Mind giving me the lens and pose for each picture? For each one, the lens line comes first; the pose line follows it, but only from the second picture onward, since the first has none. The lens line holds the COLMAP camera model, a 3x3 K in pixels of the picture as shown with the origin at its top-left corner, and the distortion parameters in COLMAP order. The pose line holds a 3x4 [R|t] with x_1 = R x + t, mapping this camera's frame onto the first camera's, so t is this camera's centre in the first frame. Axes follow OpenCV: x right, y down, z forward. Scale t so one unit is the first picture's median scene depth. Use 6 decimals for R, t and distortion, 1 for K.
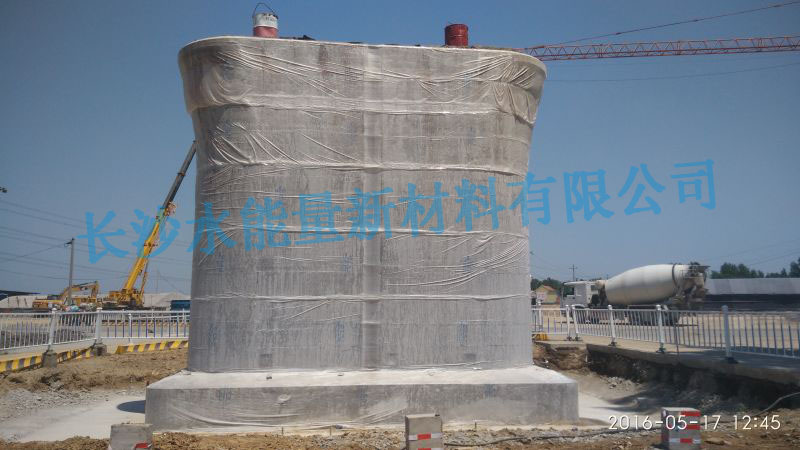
lens RADIAL K [[654.2, 0, 400.2], [0, 654.2, 222.7], [0, 0, 1]] dist [0.005167, -0.013552]
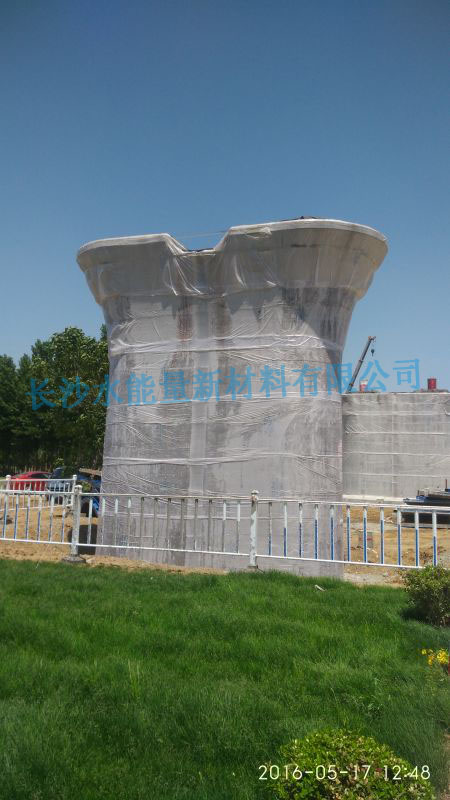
lens RADIAL K [[654.2, 0, 221.5], [0, 654.2, 399.8], [0, 0, 1]] dist [0.005167, -0.013552]
pose [[0.956796, -0.003059, -0.290744, 0.074074], [-0.007056, 0.999406, -0.033733, -0.133804], [0.290675, 0.034327, 0.956206, -2.224409]]
